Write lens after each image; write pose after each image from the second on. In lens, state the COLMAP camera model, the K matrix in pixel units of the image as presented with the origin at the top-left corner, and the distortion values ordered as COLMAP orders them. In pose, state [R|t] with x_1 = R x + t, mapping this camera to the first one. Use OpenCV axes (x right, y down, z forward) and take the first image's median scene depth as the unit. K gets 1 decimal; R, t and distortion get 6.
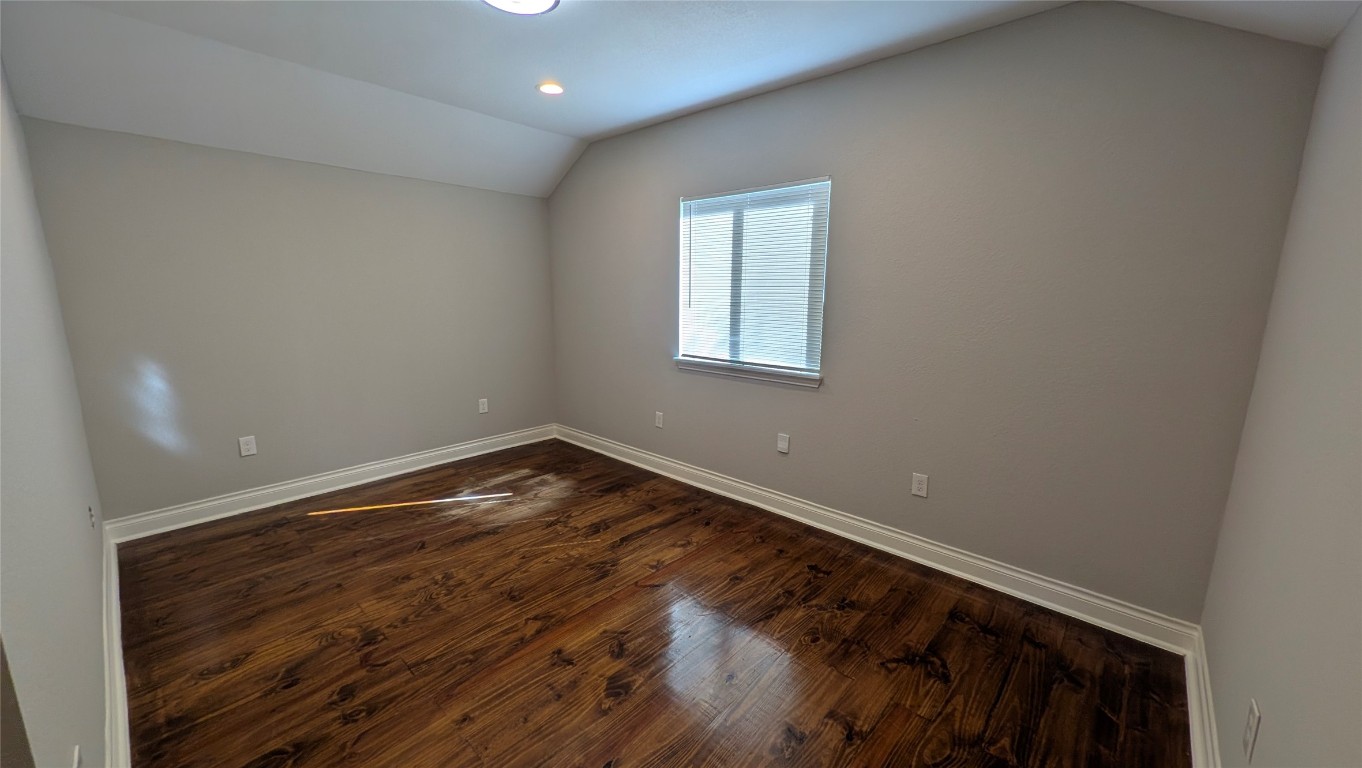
lens RADIAL K [[513.1, 0, 682.6], [0, 513.1, 380.8], [0, 0, 1]] dist [0.007329, -0.000765]
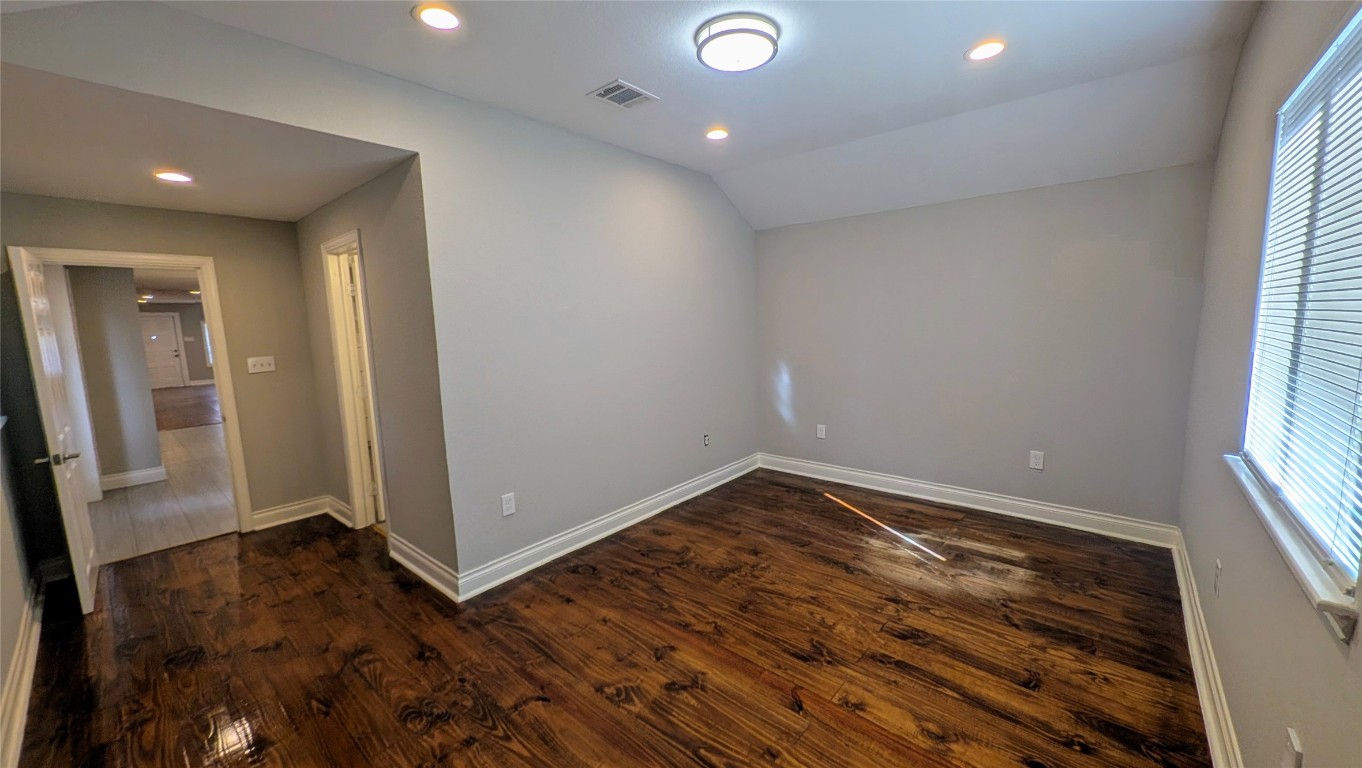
lens RADIAL K [[513.1, 0, 688.8], [0, 513.1, 387.5], [0, 0, 1]] dist [0.007329, -0.000765]
pose [[0.036330, 0.128628, -0.991027, 0.521387], [-0.149946, 0.981157, 0.121850, -0.111084], [0.988027, 0.144174, 0.054932, 0.589687]]
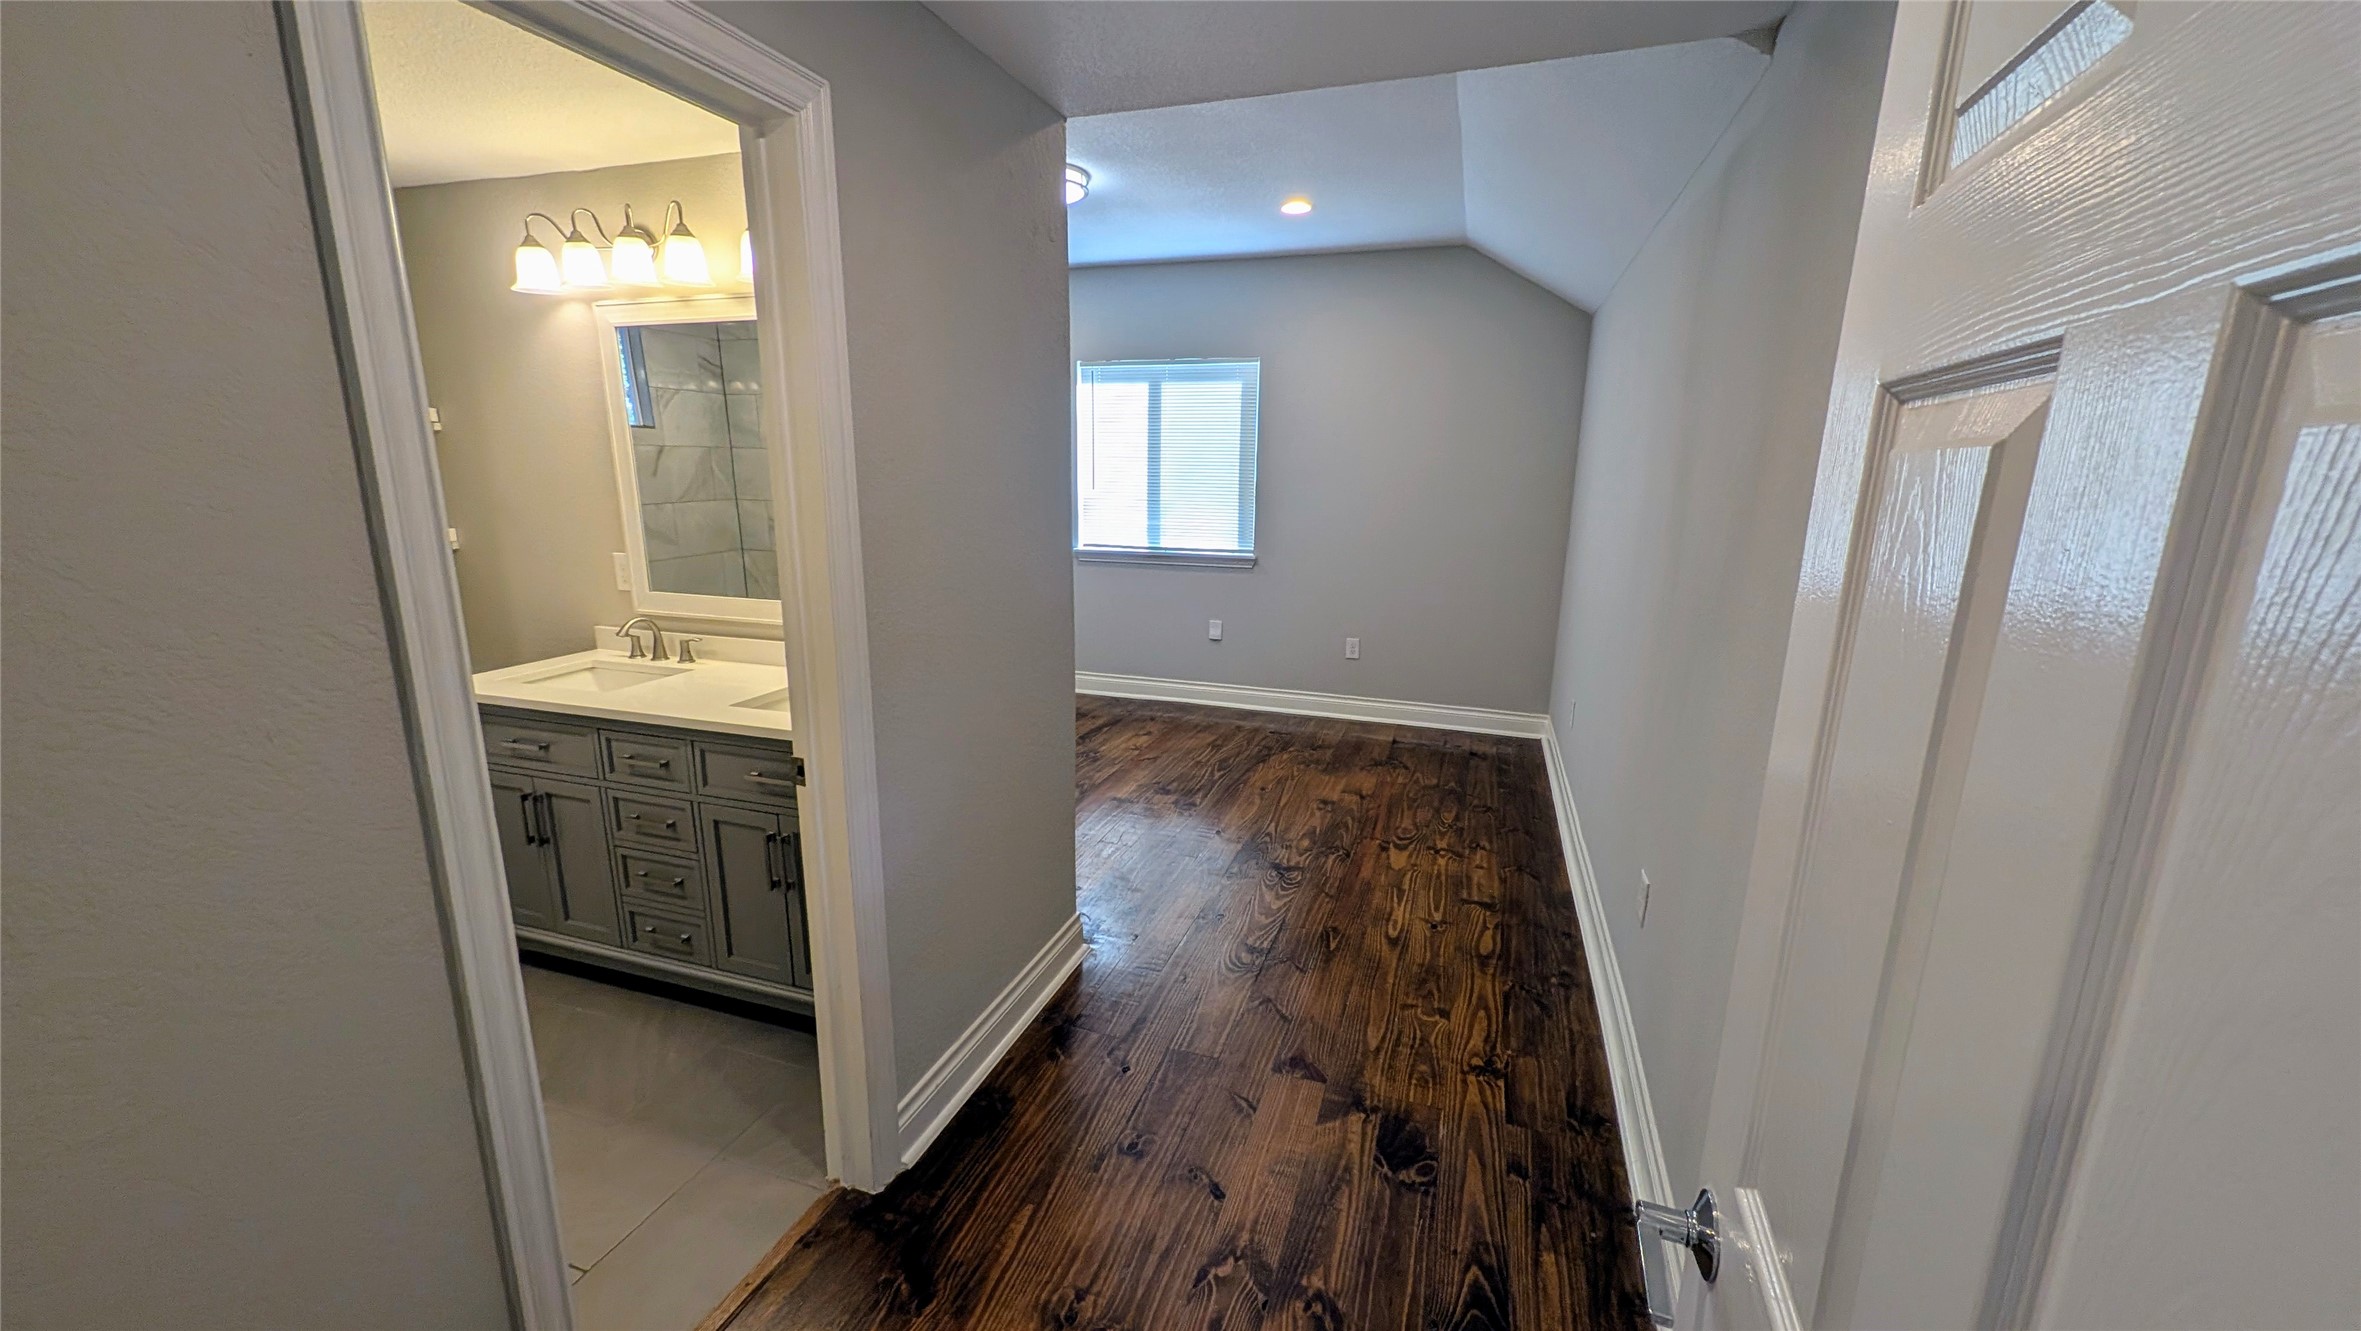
lens RADIAL K [[889.4, 0, 1176.3], [0, 889.4, 660.4], [0, 0, 1]] dist [0.007329, -0.000765]
pose [[0.916989, -0.080543, 0.390697, -0.559995], [0.064338, 0.996444, 0.054414, 0.088316], [-0.393690, -0.024761, 0.918910, -0.534215]]
